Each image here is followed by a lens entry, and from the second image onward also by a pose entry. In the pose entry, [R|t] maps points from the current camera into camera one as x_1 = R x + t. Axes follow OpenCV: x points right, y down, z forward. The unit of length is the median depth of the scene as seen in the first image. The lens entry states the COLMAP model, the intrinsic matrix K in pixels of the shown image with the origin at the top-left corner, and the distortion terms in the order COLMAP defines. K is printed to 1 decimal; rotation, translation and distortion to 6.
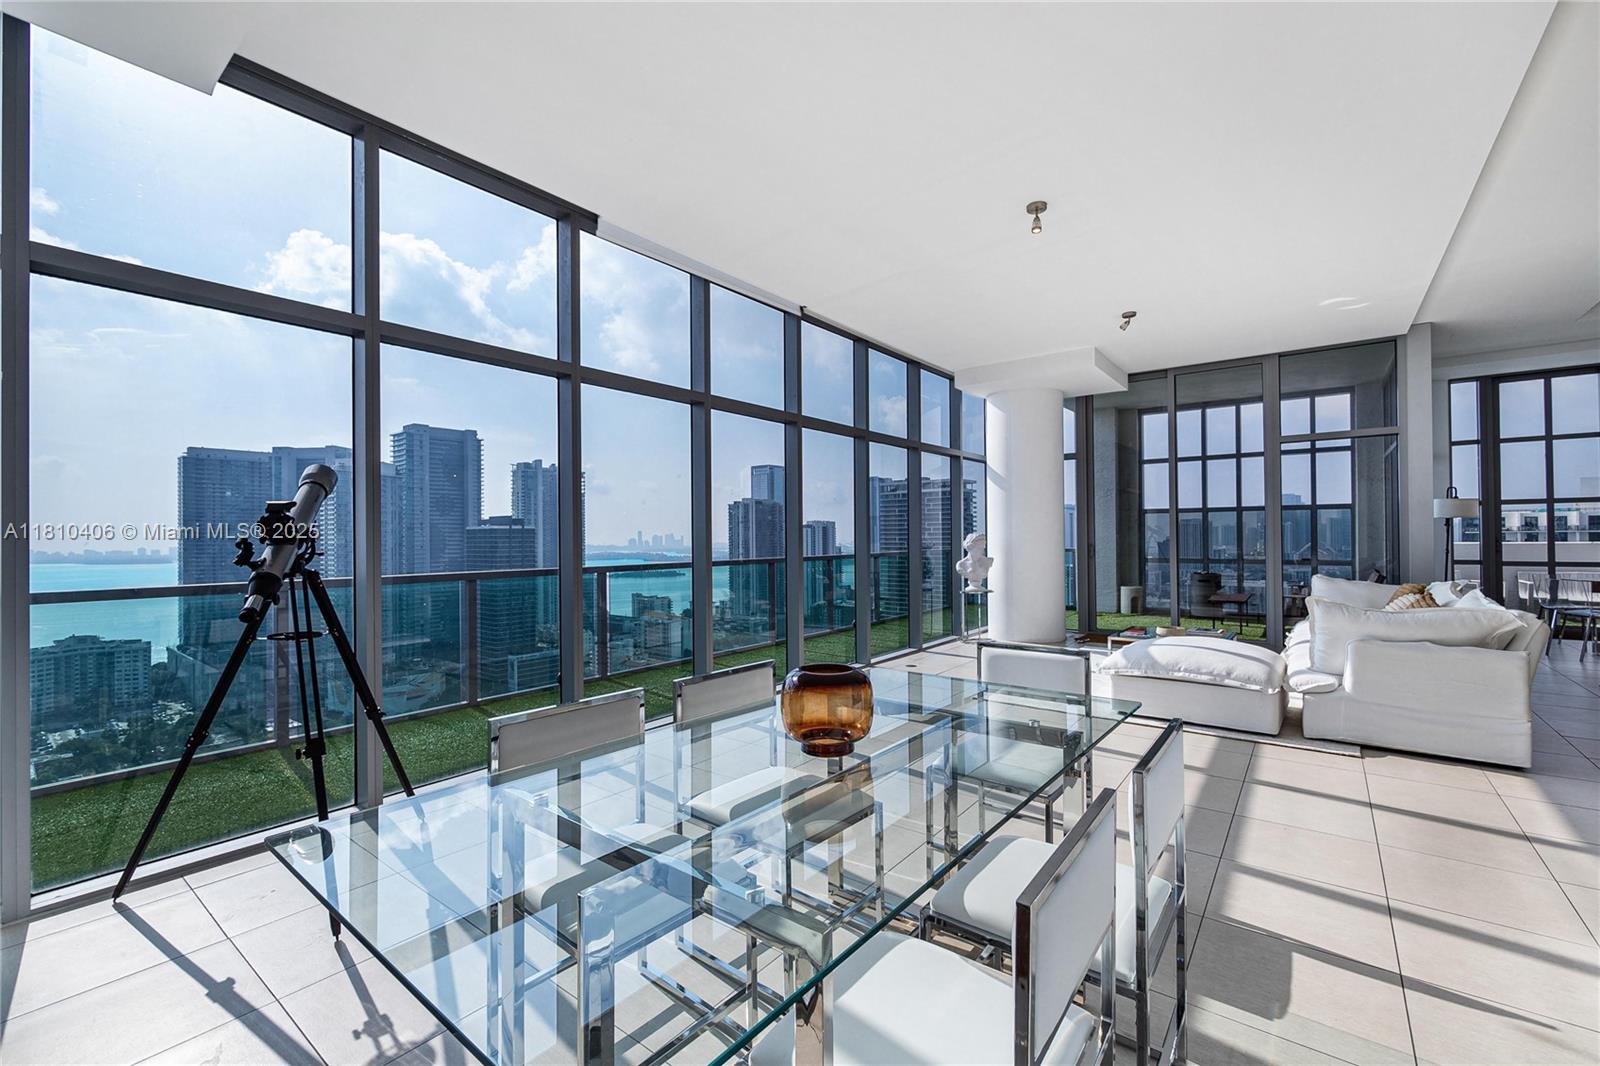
lens RADIAL K [[658.8, 0, 816.6], [0, 658.8, 538.9], [0, 0, 1]] dist [-0.005692, -0.000370]
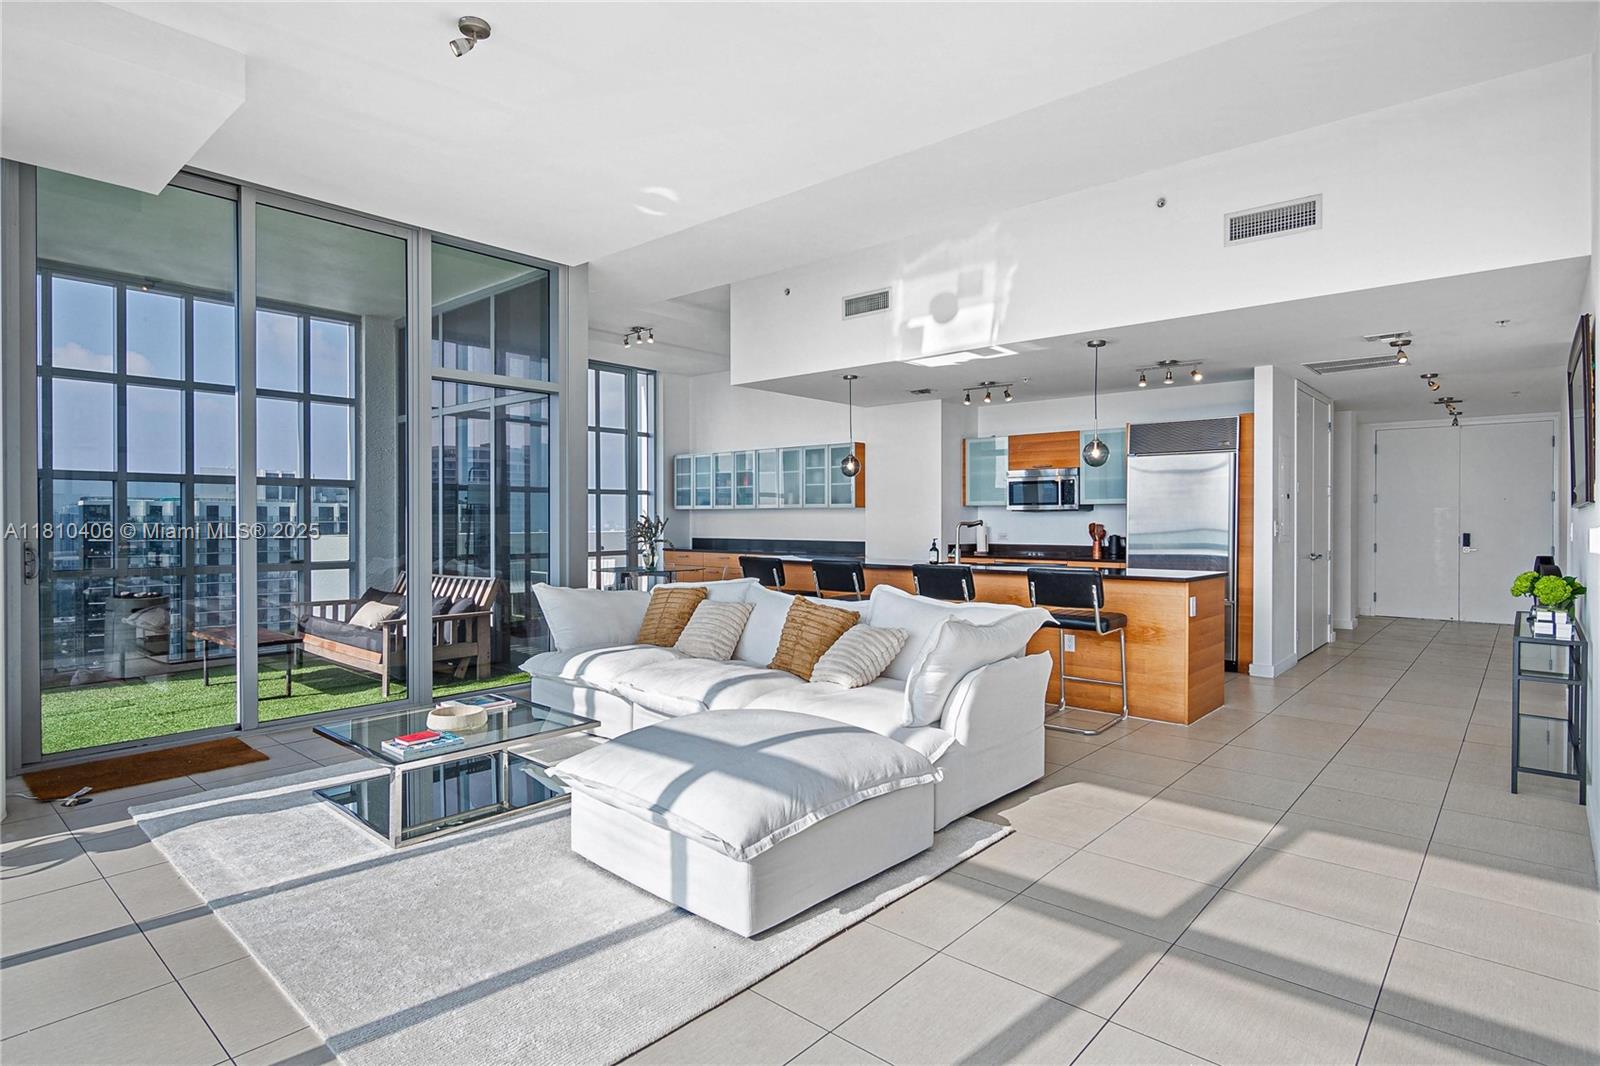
lens RADIAL K [[836.2, 0, 802.2], [0, 836.2, 529.8], [0, 0, 1]] dist [-0.001639, -0.000122]
pose [[0.076170, 0.002403, 0.997092, -0.045985], [-0.002851, 0.999994, -0.002192, -0.001016], [-0.997091, -0.002676, 0.076176, 0.416898]]
